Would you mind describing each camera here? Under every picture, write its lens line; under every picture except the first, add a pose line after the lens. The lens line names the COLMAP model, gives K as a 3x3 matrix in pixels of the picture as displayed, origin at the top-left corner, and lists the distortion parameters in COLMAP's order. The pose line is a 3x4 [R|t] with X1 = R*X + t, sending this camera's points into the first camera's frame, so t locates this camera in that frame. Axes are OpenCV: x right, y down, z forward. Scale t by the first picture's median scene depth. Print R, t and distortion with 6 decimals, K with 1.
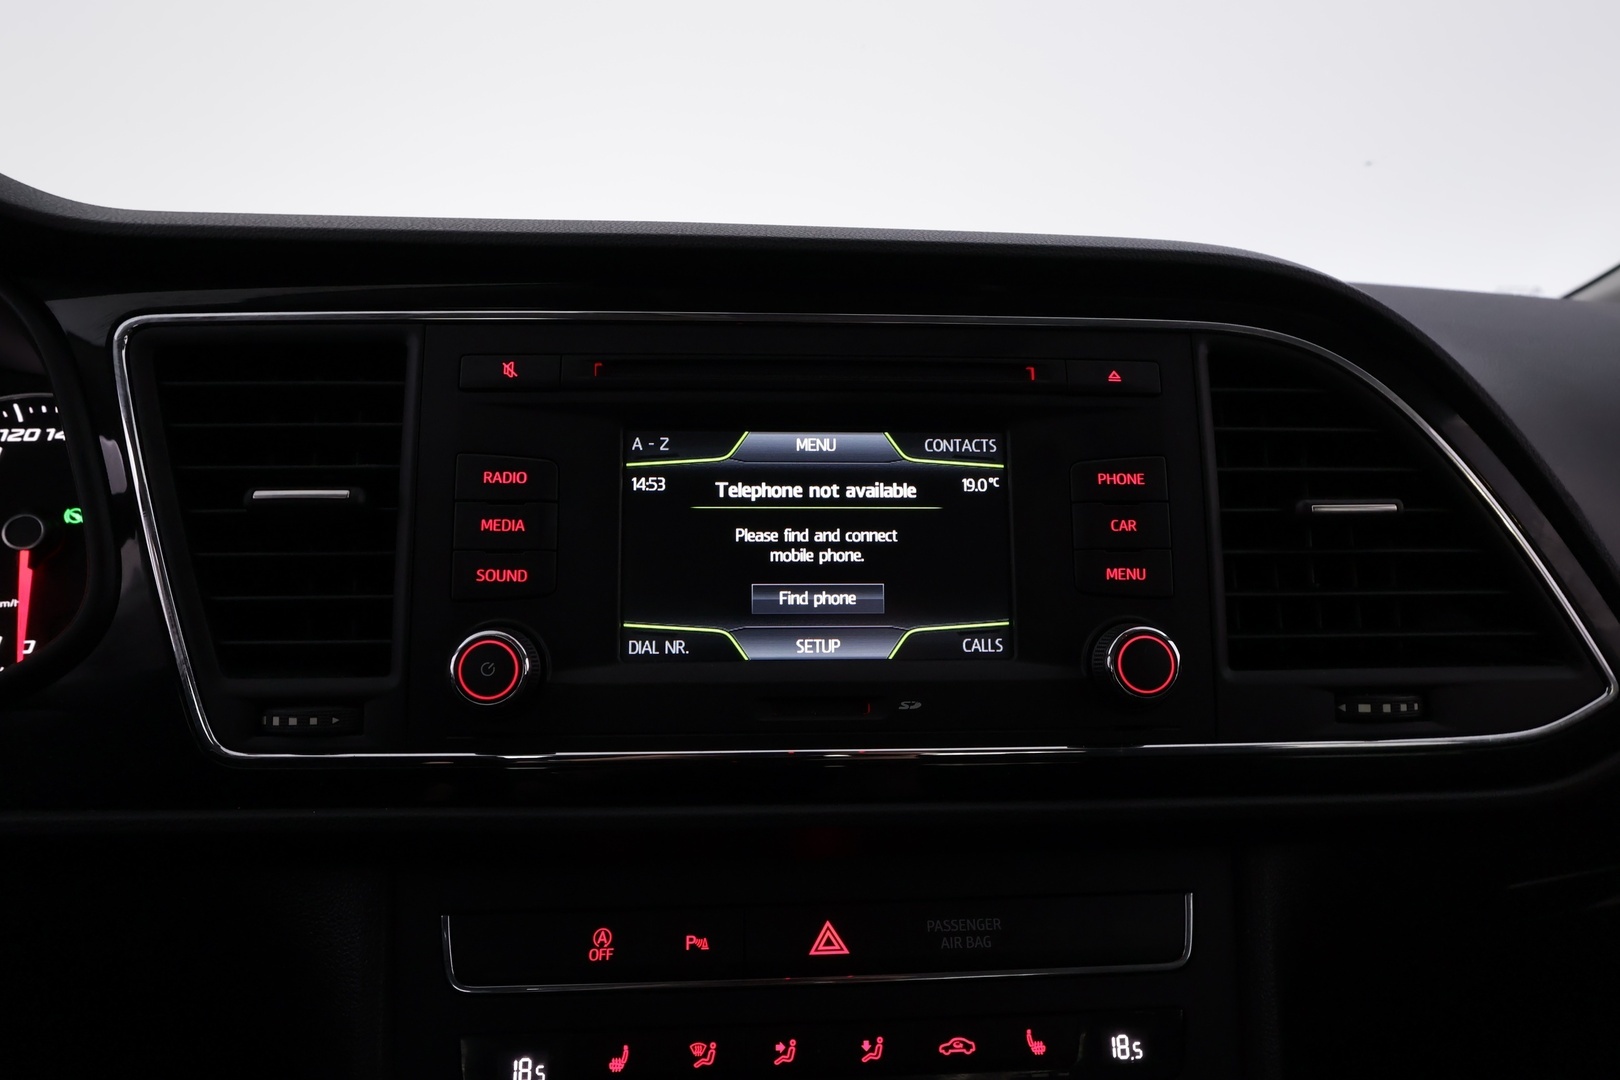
lens RADIAL K [[993.8, 0, 810.0], [0, 993.8, 540.0], [0, 0, 1]] dist [-0.003088, -0.000751]
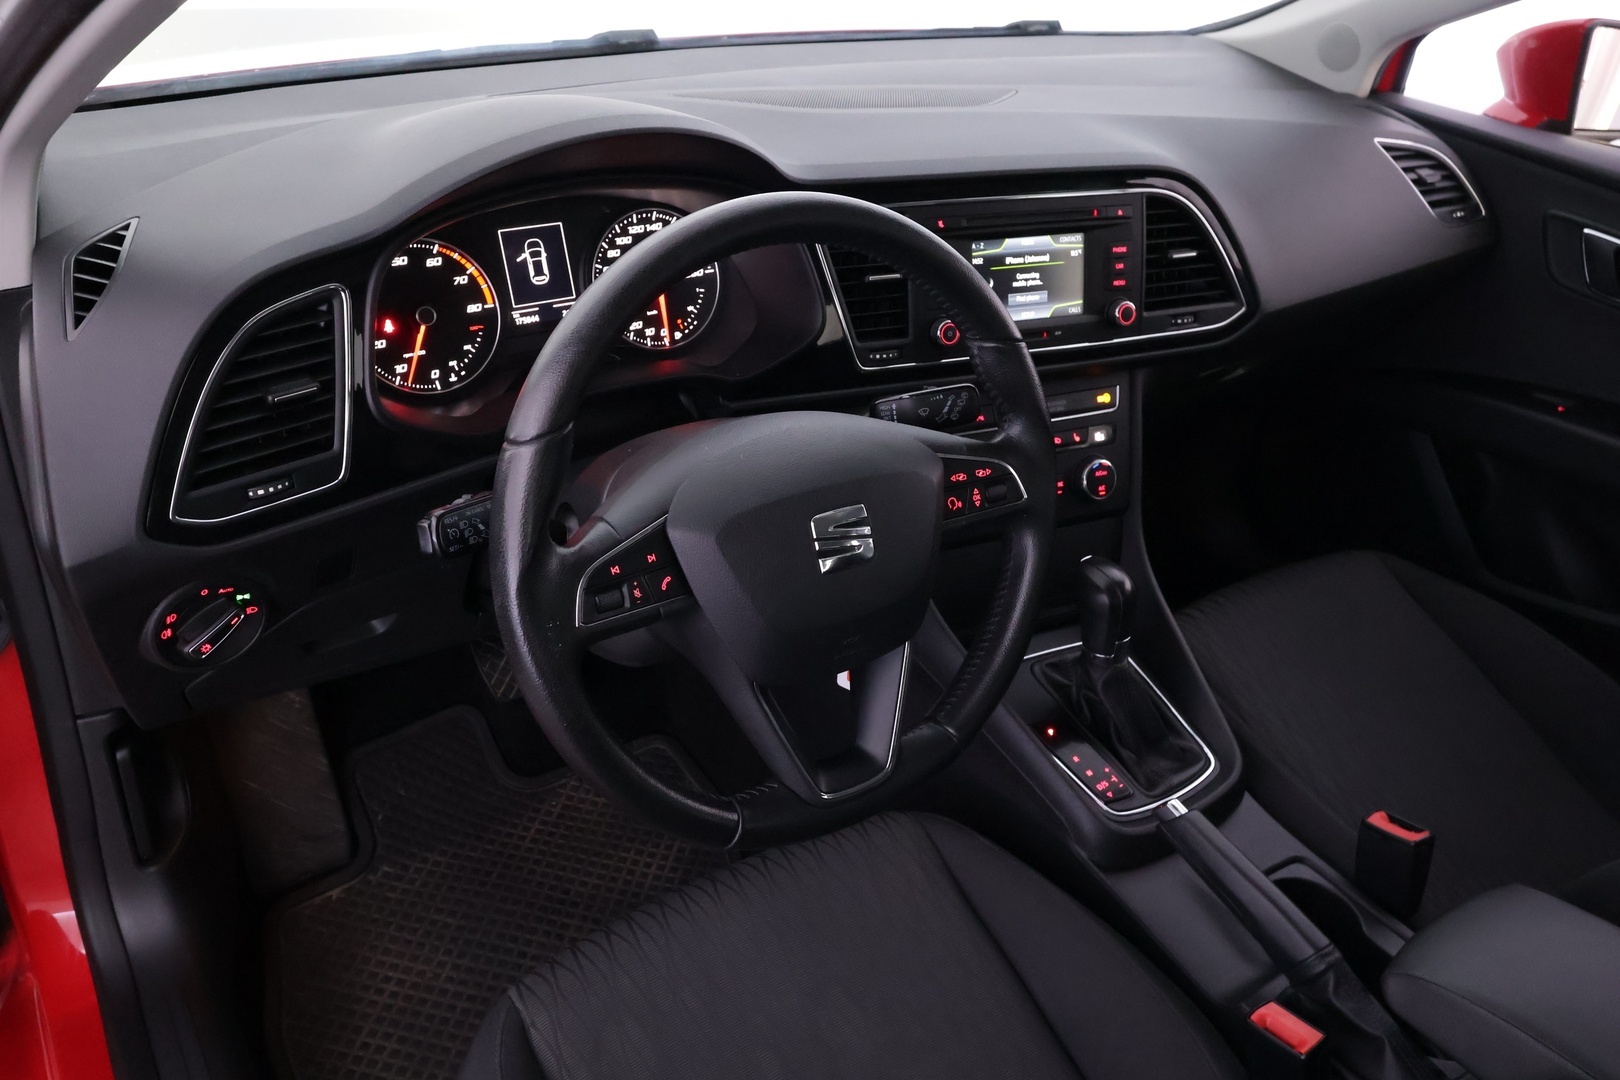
lens RADIAL K [[1264.4, 0, 803.2], [0, 1264.4, 543.2], [0, 0, 1]] dist [-0.000697, 0.000969]
pose [[0.924888, -0.139517, 0.353718, -1.987047], [-0.009381, 0.921598, 0.388033, -0.700822], [-0.380123, -0.362205, 0.851066, -2.126489]]
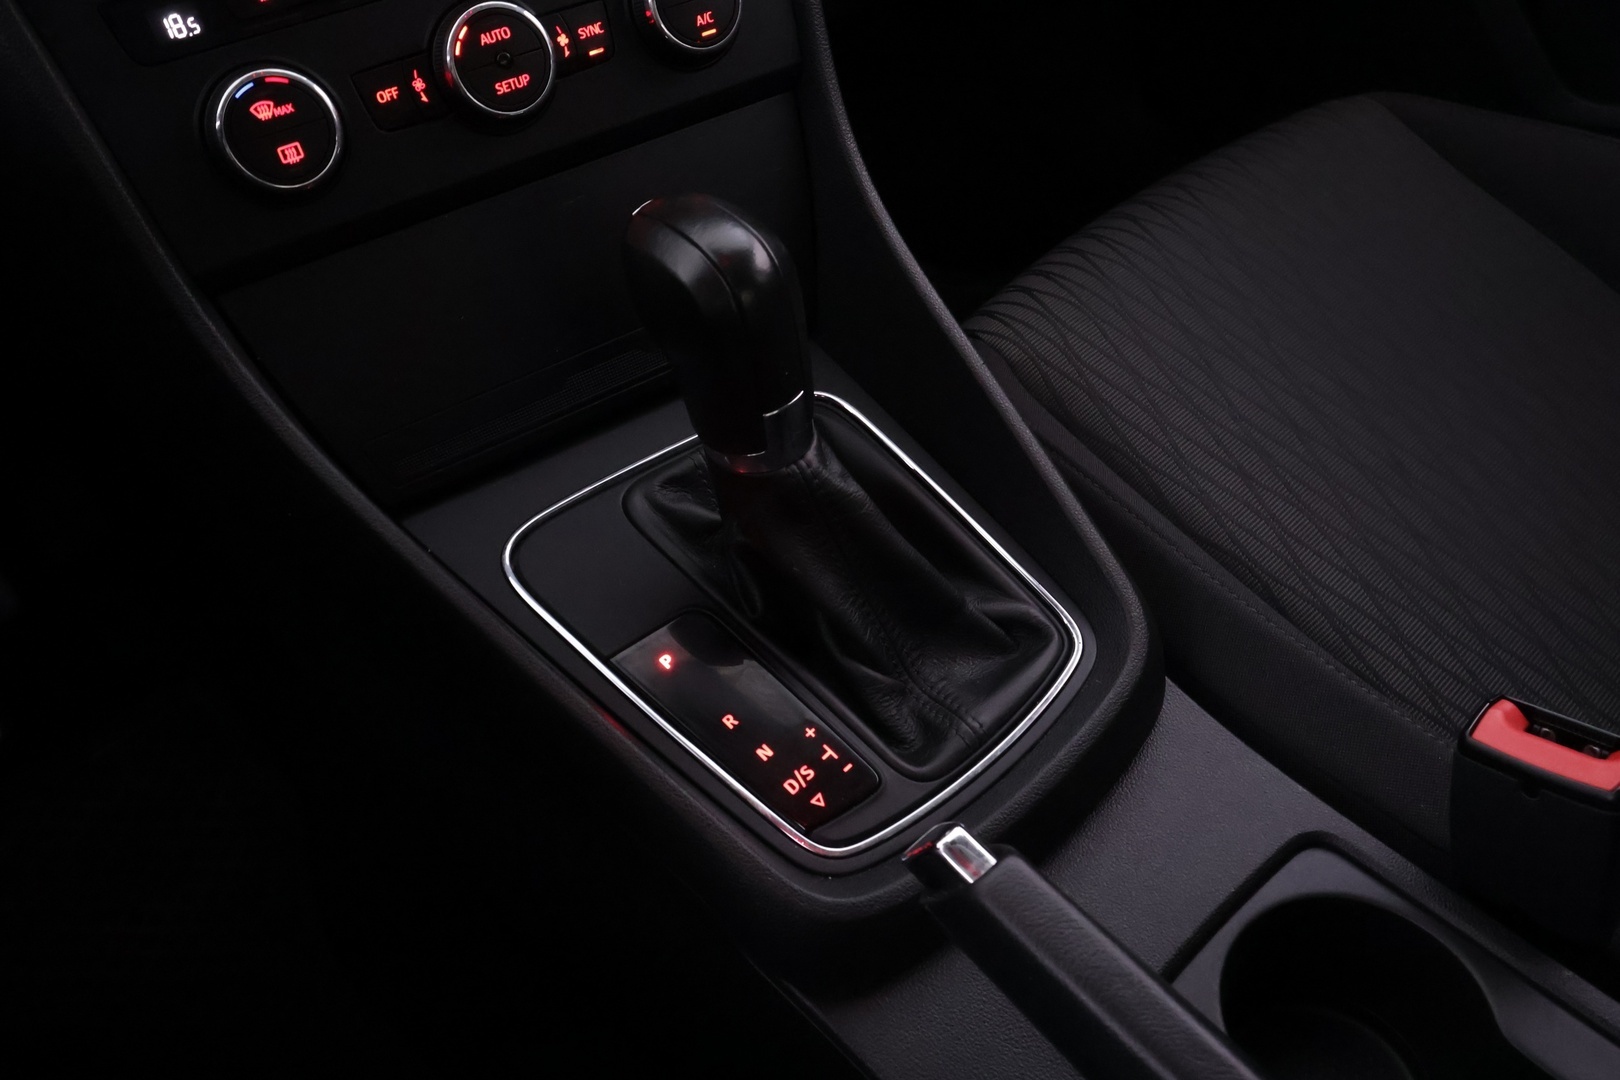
lens RADIAL K [[1264.4, 0, 803.2], [0, 1264.4, 543.2], [0, 0, 1]] dist [-0.000697, 0.000969]
pose [[0.866235, -0.391663, 0.310223, -0.338768], [0.154930, 0.800849, 0.578478, 0.295258], [-0.475010, -0.453035, 0.754404, -0.578833]]
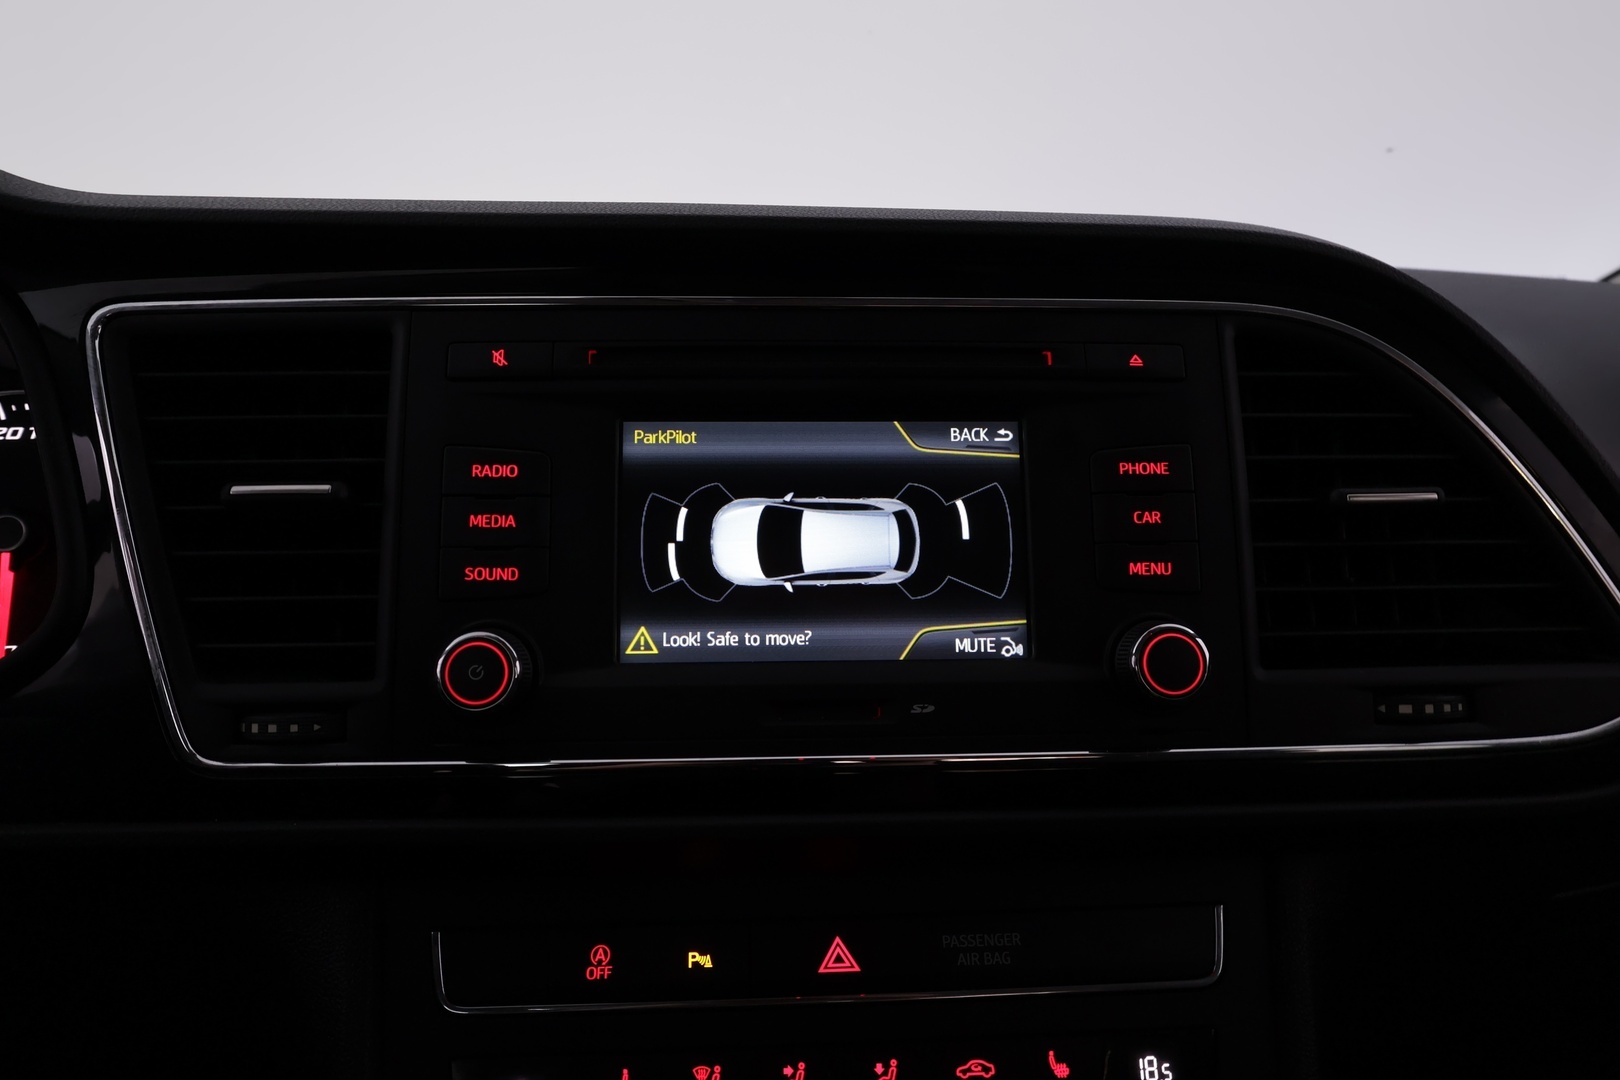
lens RADIAL K [[993.8, 0, 810.0], [0, 993.8, 540.0], [0, 0, 1]] dist [-0.003088, -0.000751]
pose [[0.999936, -0.006529, -0.009260, 0.002835], [0.006475, 0.999962, -0.005800, 0.010486], [0.009297, 0.005739, 0.999940, 0.050460]]
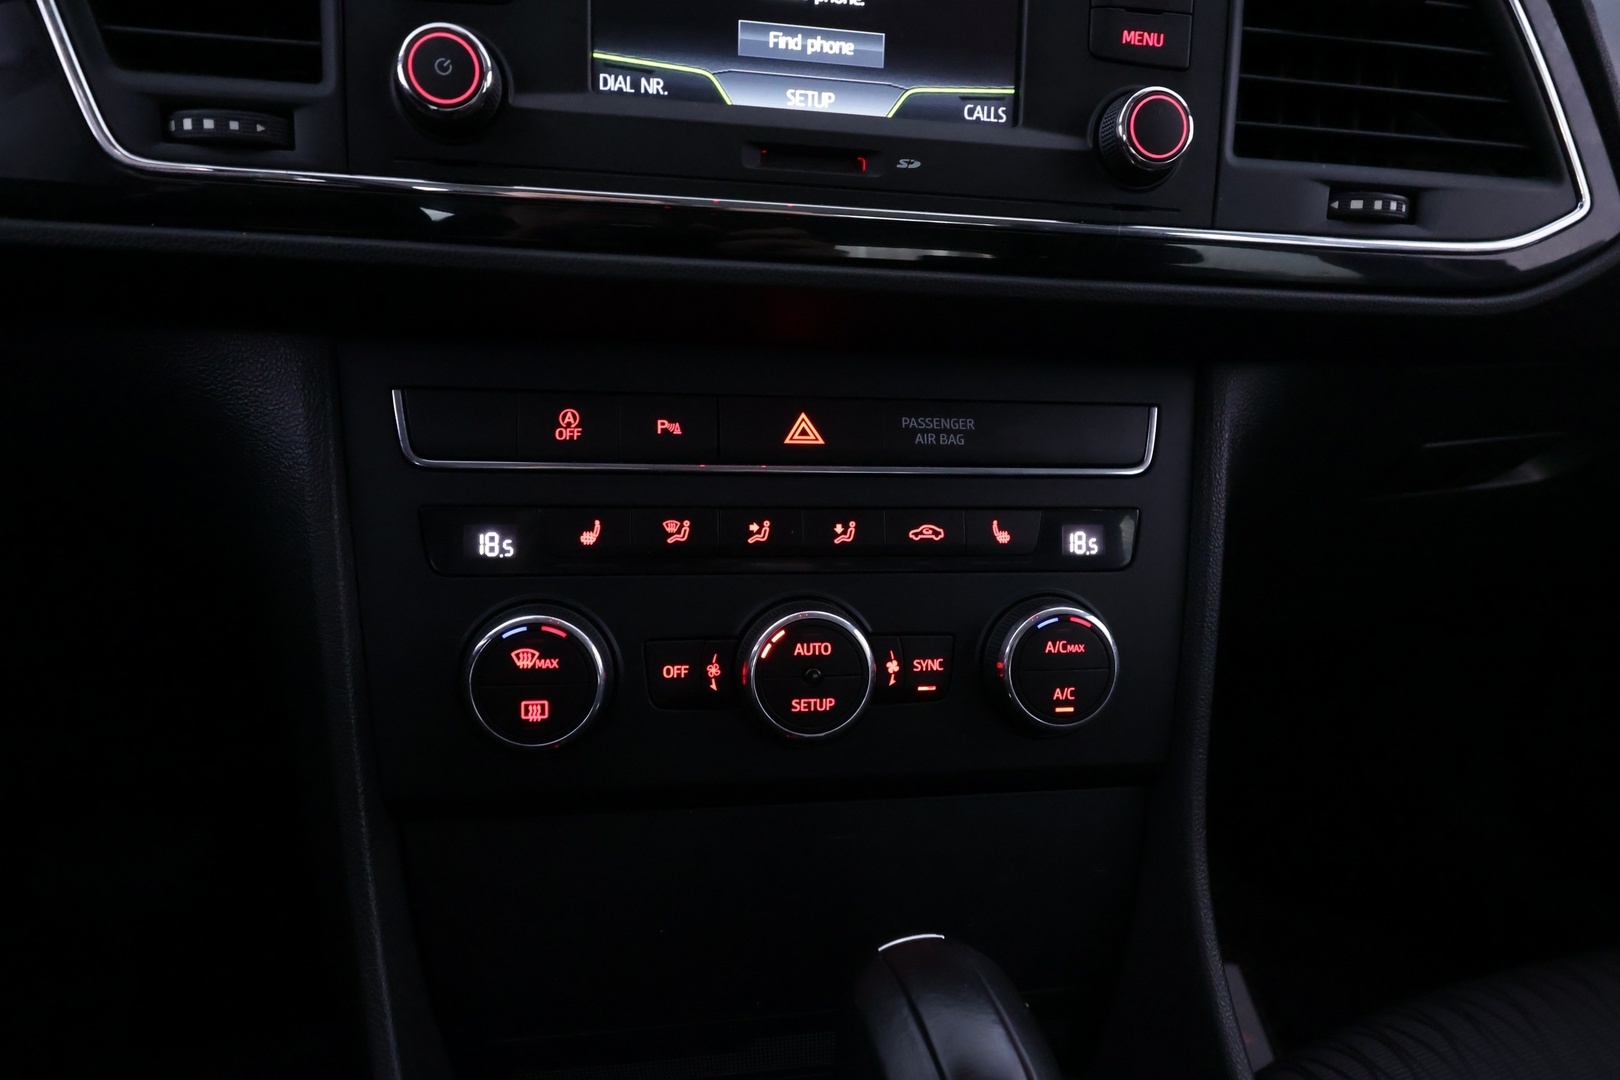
lens RADIAL K [[993.8, 0, 810.0], [0, 993.8, 540.0], [0, 0, 1]] dist [-0.003088, -0.000751]
pose [[0.992830, 0.019576, 0.117922, -0.090844], [-0.046778, 0.971453, 0.232575, 0.285384], [-0.110003, -0.236424, 0.965403, 0.026019]]
